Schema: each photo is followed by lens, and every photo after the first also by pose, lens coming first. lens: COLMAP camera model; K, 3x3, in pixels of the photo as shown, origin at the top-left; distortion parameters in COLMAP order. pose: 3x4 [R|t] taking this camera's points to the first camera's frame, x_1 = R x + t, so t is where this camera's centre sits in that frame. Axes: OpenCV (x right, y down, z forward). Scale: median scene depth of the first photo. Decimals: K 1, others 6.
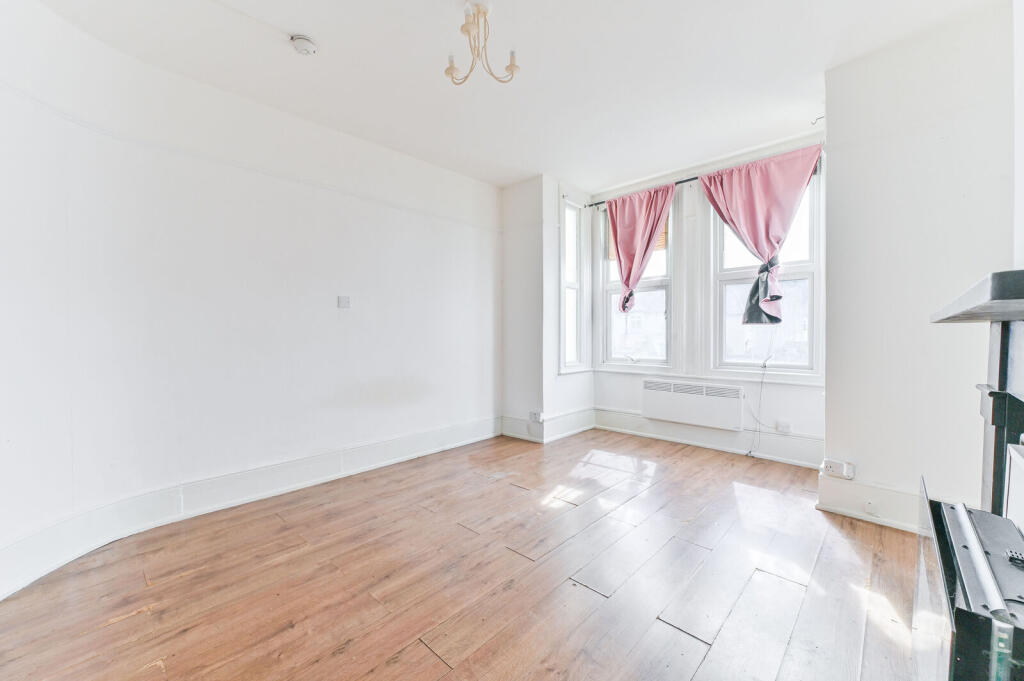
lens RADIAL K [[406.1, 0, 512.3], [0, 406.1, 338.7], [0, 0, 1]] dist [0.000366, -0.000336]
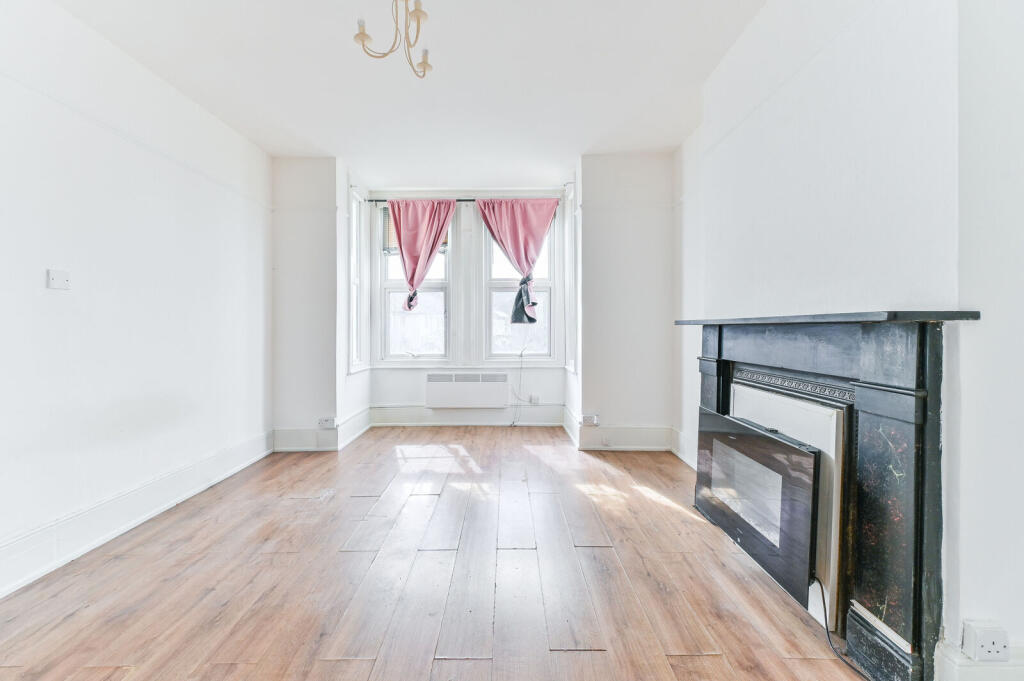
lens RADIAL K [[401.8, 0, 510.5], [0, 401.8, 329.7], [0, 0, 1]] dist [-0.000347, -0.000202]
pose [[0.723334, 0.000433, 0.690498, -0.293346], [0.009869, 0.999891, -0.010966, -0.001434], [-0.690428, 0.014747, 0.723251, 0.080915]]
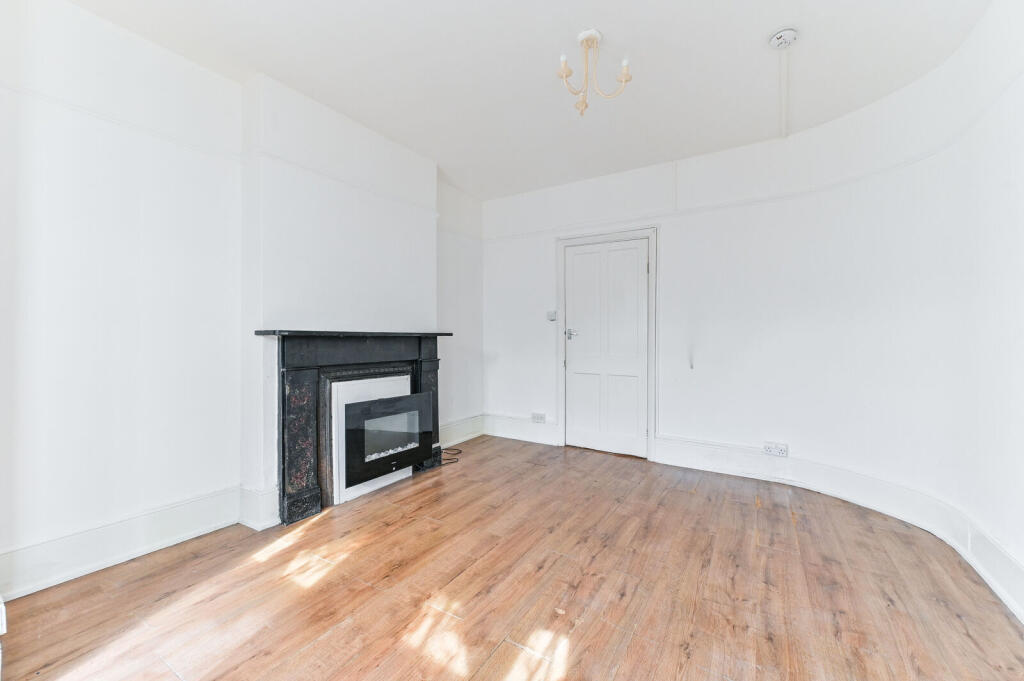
lens RADIAL K [[406.1, 0, 512.3], [0, 406.1, 338.7], [0, 0, 1]] dist [0.000366, -0.000336]
pose [[-0.978042, 0.005217, -0.208345, 0.184870], [0.001220, 0.999813, 0.019308, -0.018938], [0.208407, 0.018630, -0.977865, 1.076219]]
